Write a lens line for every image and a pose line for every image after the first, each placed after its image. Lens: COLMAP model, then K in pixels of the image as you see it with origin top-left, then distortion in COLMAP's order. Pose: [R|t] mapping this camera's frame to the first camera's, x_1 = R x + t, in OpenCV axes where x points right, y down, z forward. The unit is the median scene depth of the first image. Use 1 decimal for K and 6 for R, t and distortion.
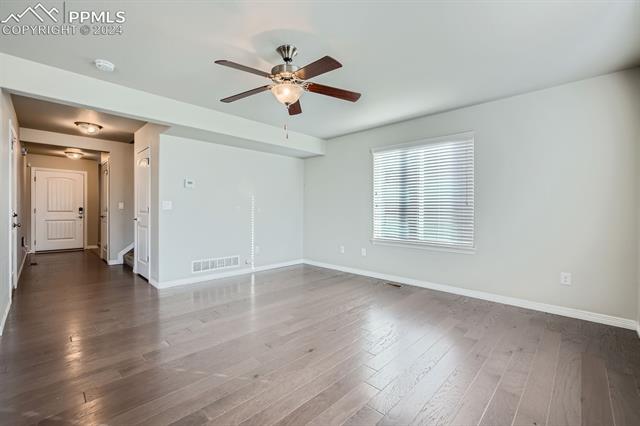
lens RADIAL K [[273.0, 0, 322.3], [0, 273.0, 212.5], [0, 0, 1]] dist [-0.000068, -0.000578]
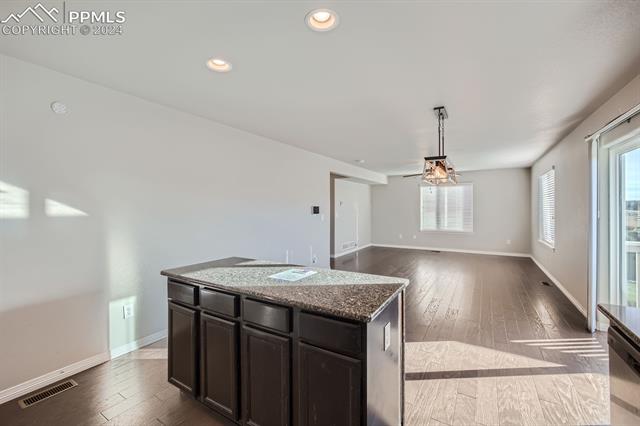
lens RADIAL K [[273.0, 0, 318.2], [0, 273.0, 210.2], [0, 0, 1]] dist [-0.000068, -0.000578]
pose [[0.973650, -0.007271, 0.227932, -1.031857], [0.007192, 0.999973, 0.001178, -0.057955], [-0.227934, 0.000493, 0.973676, -0.791846]]
